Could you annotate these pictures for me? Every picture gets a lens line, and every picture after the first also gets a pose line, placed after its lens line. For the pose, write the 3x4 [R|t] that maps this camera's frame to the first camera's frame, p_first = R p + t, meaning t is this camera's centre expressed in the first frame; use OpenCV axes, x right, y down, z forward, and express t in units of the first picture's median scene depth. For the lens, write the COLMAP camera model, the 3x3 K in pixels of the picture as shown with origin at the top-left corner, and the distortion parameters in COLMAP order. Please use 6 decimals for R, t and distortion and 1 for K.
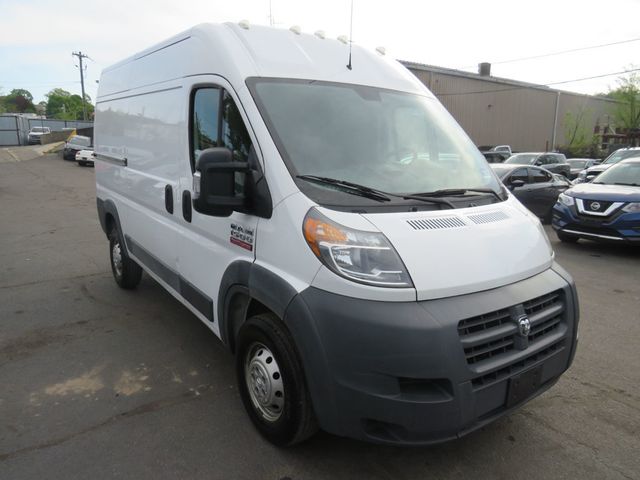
lens RADIAL K [[453.6, 0, 318.9], [0, 453.6, 235.8], [0, 0, 1]] dist [-0.022371, -0.004534]
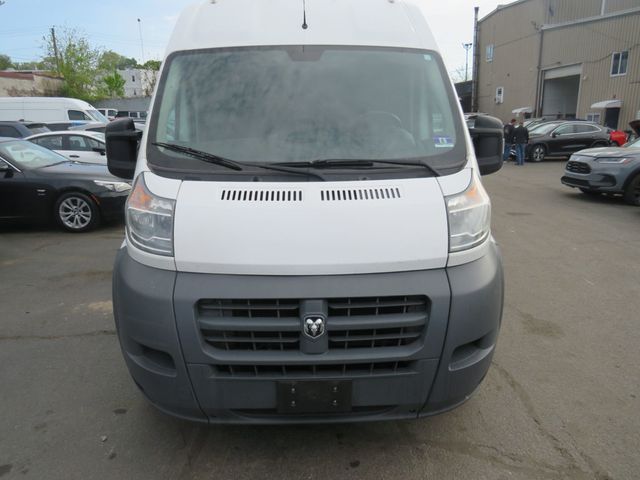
lens RADIAL K [[453.6, 0, 316.6], [0, 453.6, 241.4], [0, 0, 1]] dist [-0.022371, -0.004534]
pose [[0.826945, 0.112098, -0.550996, 0.848036], [-0.078311, 0.993336, 0.084560, -0.021300], [0.556803, -0.026777, 0.830213, 0.307906]]
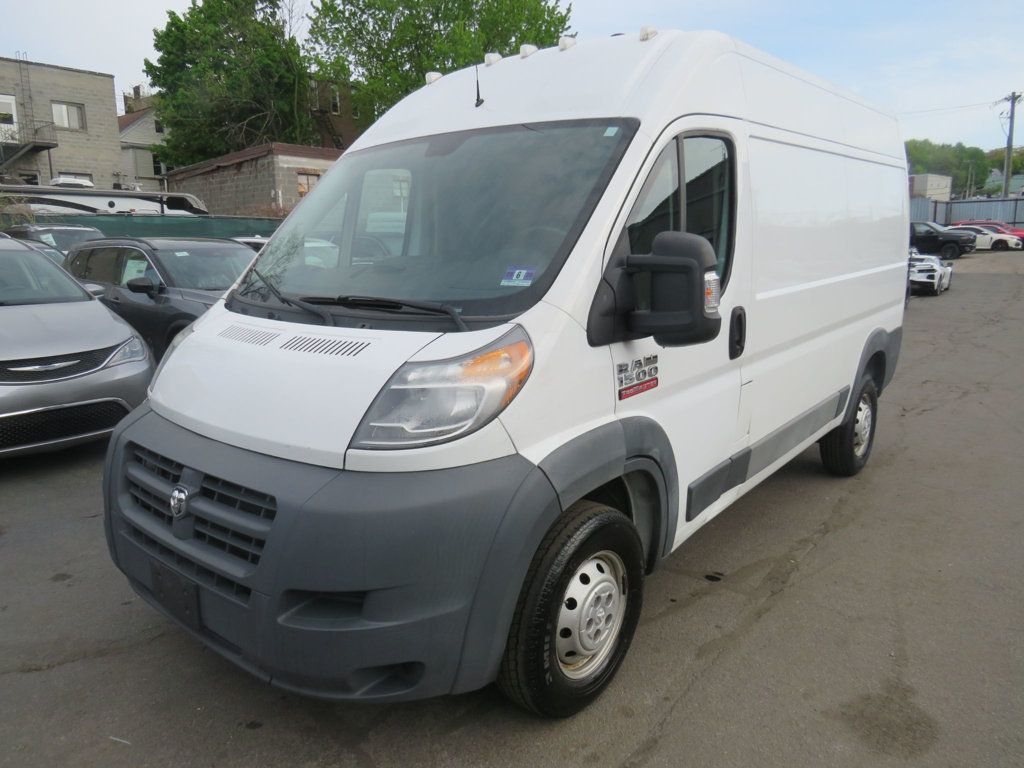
lens RADIAL K [[725.8, 0, 502.6], [0, 725.8, 384.8], [0, 0, 1]] dist [-0.022371, -0.004534]
pose [[0.238318, 0.155161, -0.958712, 1.430356], [-0.174779, 0.977890, 0.114818, -0.148814], [0.955331, 0.140200, 0.260168, 1.080599]]
